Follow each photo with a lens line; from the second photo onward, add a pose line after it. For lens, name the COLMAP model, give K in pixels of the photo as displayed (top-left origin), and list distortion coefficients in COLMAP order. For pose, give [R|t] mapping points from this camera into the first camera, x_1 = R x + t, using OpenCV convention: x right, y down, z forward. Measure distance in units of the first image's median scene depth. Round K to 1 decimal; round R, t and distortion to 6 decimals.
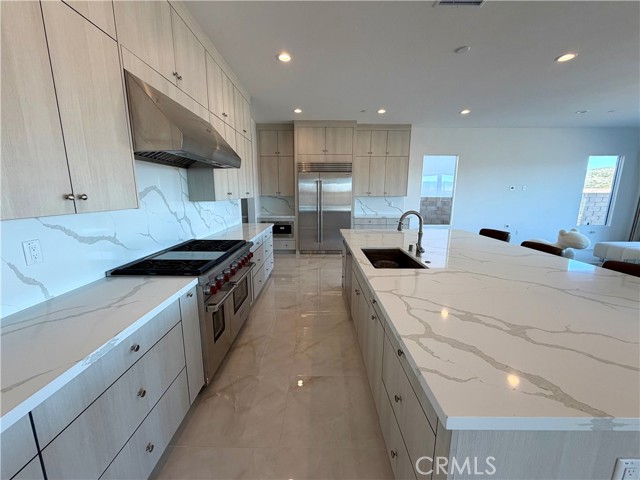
lens RADIAL K [[254.9, 0, 318.4], [0, 254.9, 239.4], [0, 0, 1]] dist [0.000031, 0.000023]
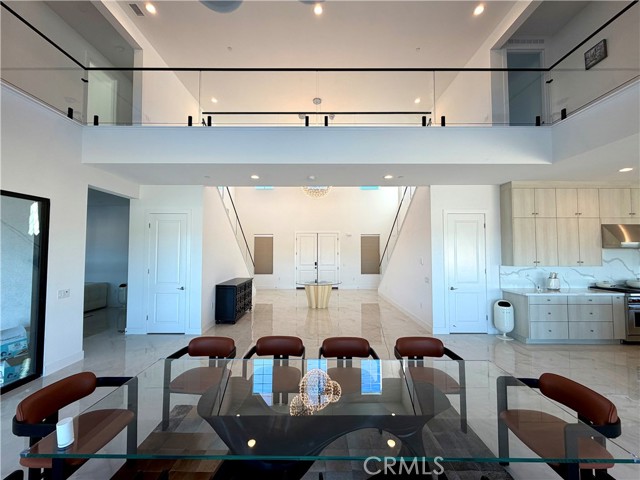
lens RADIAL K [[254.9, 0, 319.5], [0, 254.9, 237.7], [0, 0, 1]] dist [0.000031, 0.000023]
pose [[-0.006222, -0.046748, -0.998887, 0.672394], [-0.184842, 0.981747, -0.044795, 0.085678], [0.982749, 0.184358, -0.014750, -0.661659]]
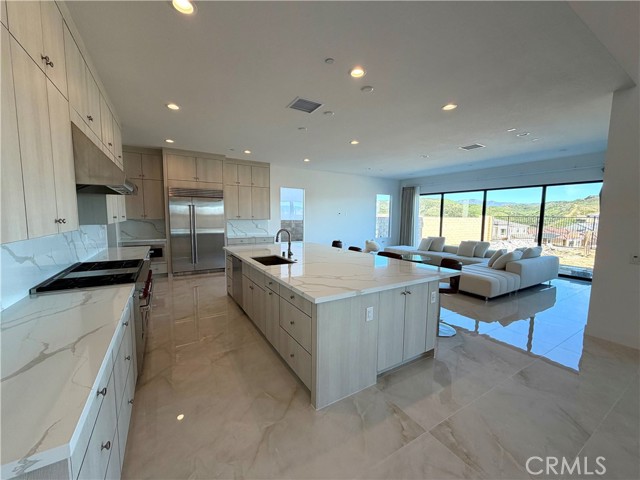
lens RADIAL K [[254.9, 0, 316.5], [0, 254.9, 240.5], [0, 0, 1]] dist [0.000031, 0.000023]
pose [[0.858336, -0.043437, 0.511245, -0.099924], [0.085868, 0.994518, -0.059669, 0.026521], [-0.505851, 0.095115, 0.857361, -0.165493]]
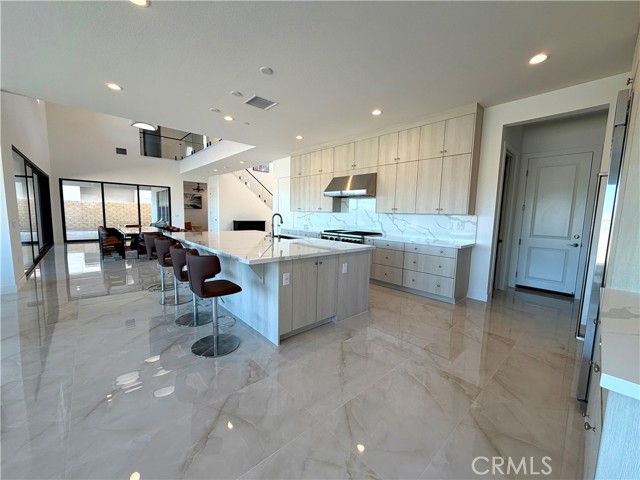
lens RADIAL K [[254.9, 0, 317.9], [0, 254.9, 239.7], [0, 0, 1]] dist [0.000031, 0.000023]
pose [[-0.743083, 0.045600, -0.667644, 0.568598], [-0.149835, 0.961009, 0.232402, -0.162869], [0.652209, 0.272730, -0.707278, 1.028509]]
